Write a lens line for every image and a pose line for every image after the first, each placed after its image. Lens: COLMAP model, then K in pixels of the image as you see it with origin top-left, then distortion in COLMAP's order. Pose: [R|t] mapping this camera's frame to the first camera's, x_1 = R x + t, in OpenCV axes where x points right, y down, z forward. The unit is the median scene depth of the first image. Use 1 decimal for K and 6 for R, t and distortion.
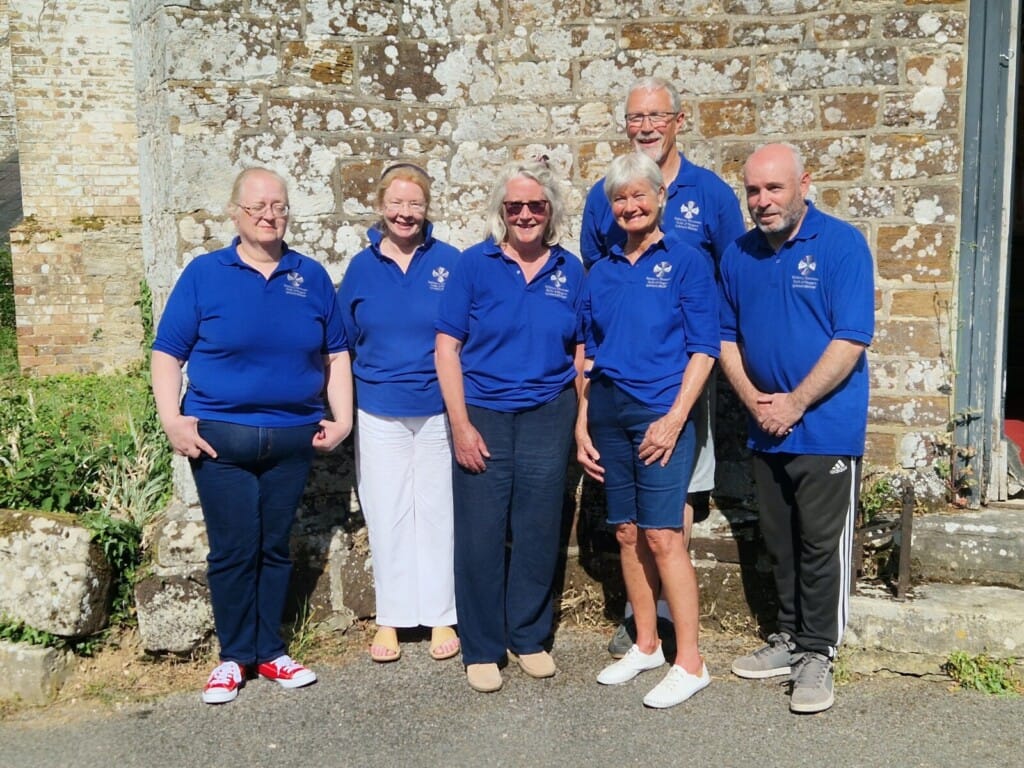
lens RADIAL K [[1339.3, 0, 504.3], [0, 1339.3, 411.2], [0, 0, 1]] dist [0.061298, 0.000000]
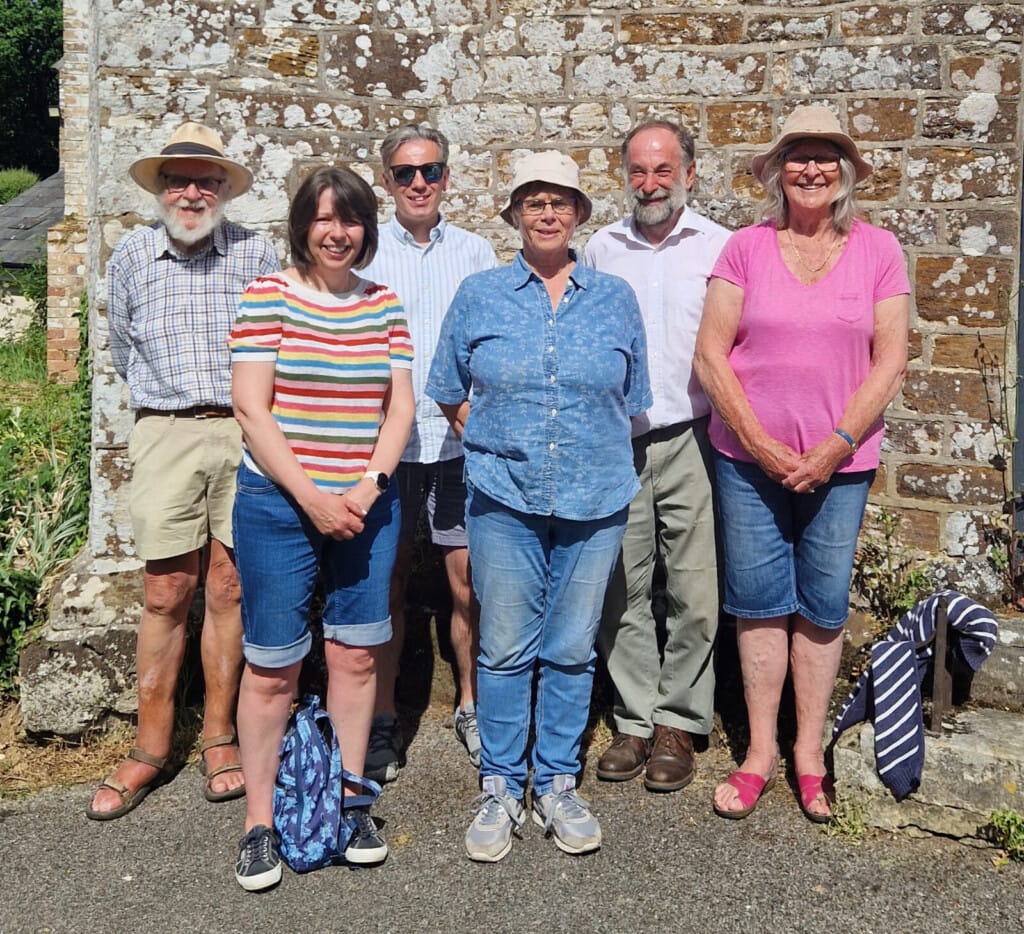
lens RADIAL K [[1355.2, 0, 511.2], [0, 1355.2, 279.3], [0, 0, 1]] dist [0.066765, 0.000000]
pose [[0.995812, 0.032774, -0.085343, 0.097596], [-0.041531, 0.993819, -0.102948, -0.025932], [0.081441, 0.106061, 0.991019, 0.147406]]
